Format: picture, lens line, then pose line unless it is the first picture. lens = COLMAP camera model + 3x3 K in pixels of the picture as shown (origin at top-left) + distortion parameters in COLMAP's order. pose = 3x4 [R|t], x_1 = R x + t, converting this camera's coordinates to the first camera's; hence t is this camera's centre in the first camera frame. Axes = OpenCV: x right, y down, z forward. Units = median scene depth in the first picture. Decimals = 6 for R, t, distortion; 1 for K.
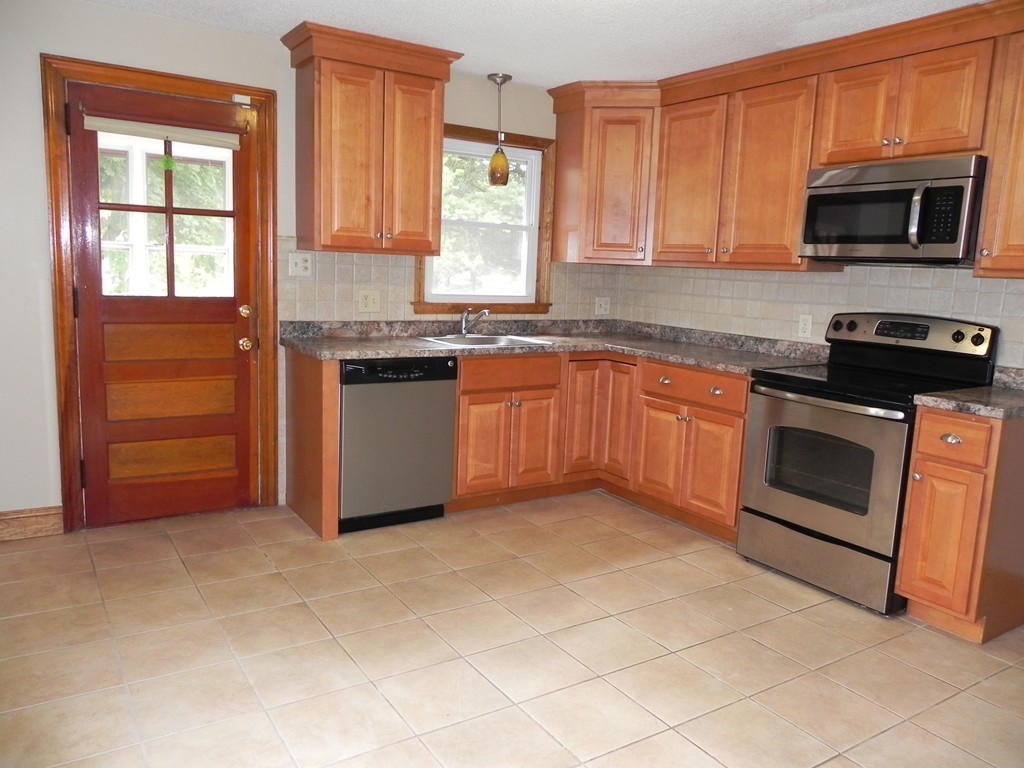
lens RADIAL K [[766.7, 0, 512.0], [0, 766.7, 384.0], [0, 0, 1]] dist [0.007217, -0.041920]
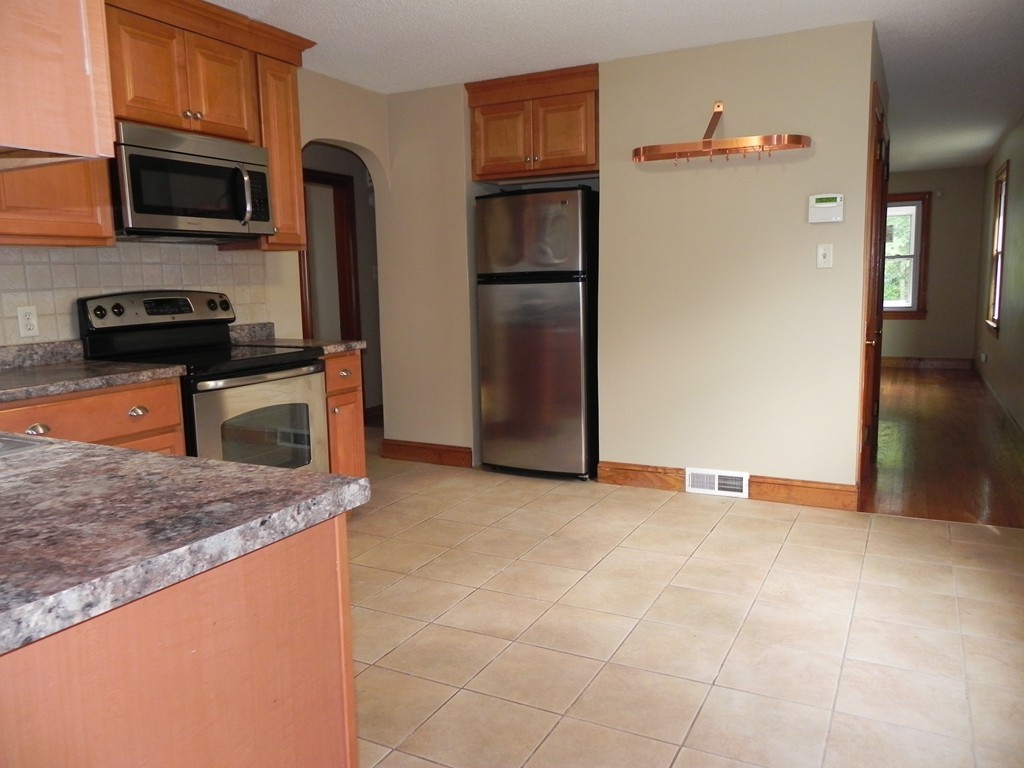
lens RADIAL K [[780.4, 0, 512.0], [0, 780.4, 384.0], [0, 0, 1]] dist [0.003122, -0.002492]
pose [[-0.493963, -0.149001, 0.856621, -0.656177], [0.133758, 0.960457, 0.244193, -0.181178], [-0.859133, 0.235203, -0.454500, 1.242639]]
